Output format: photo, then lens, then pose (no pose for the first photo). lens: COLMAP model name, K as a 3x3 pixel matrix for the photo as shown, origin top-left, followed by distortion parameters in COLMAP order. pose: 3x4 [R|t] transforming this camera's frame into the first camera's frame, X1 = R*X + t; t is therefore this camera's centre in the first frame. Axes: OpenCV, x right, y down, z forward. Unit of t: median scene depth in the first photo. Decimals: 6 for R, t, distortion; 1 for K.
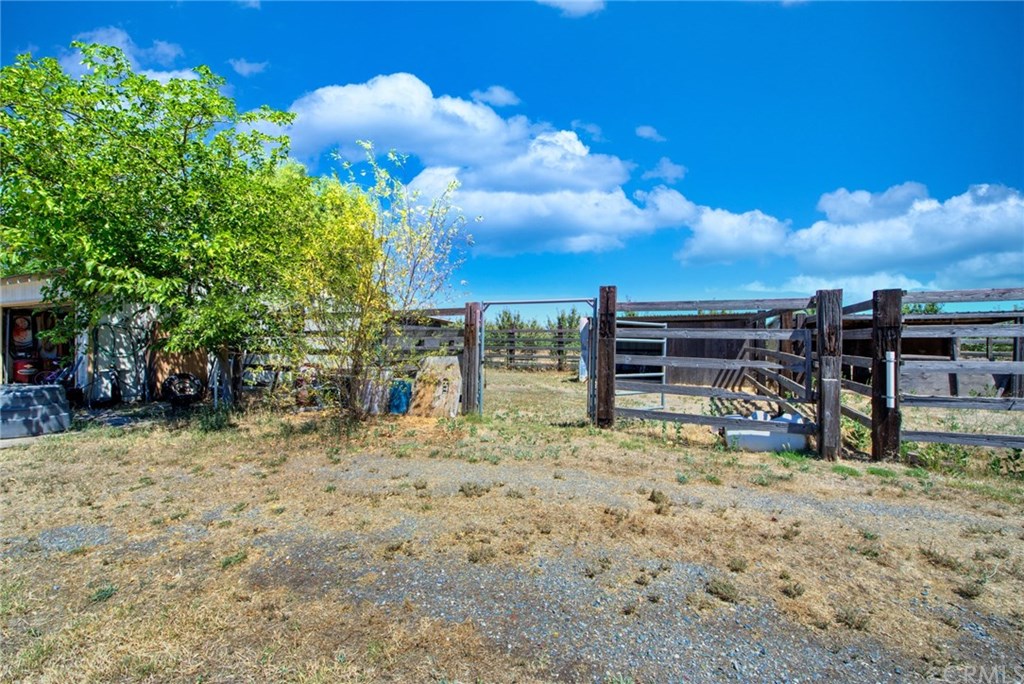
lens RADIAL K [[403.5, 0, 512.0], [0, 403.5, 342.1], [0, 0, 1]] dist [-0.001194, -0.001329]
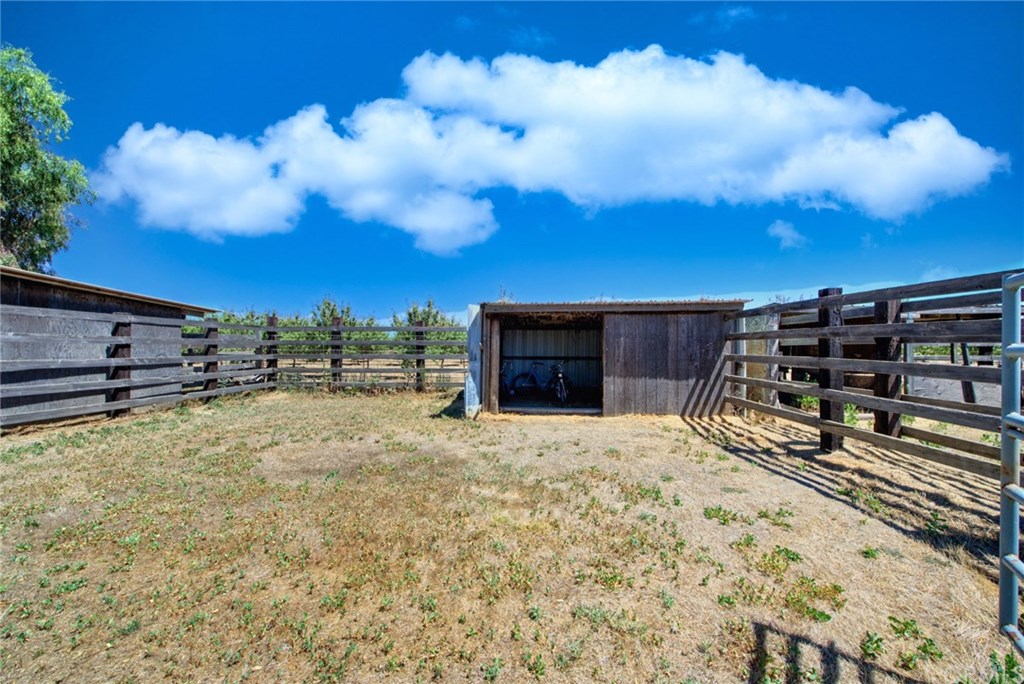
lens RADIAL K [[403.5, 0, 516.2], [0, 403.5, 345.8], [0, 0, 1]] dist [-0.001194, -0.001329]
pose [[0.917670, -0.005525, 0.397306, 0.006970], [0.005057, 0.999985, 0.002225, -0.002069], [-0.397312, -0.000032, 0.917683, 0.351964]]
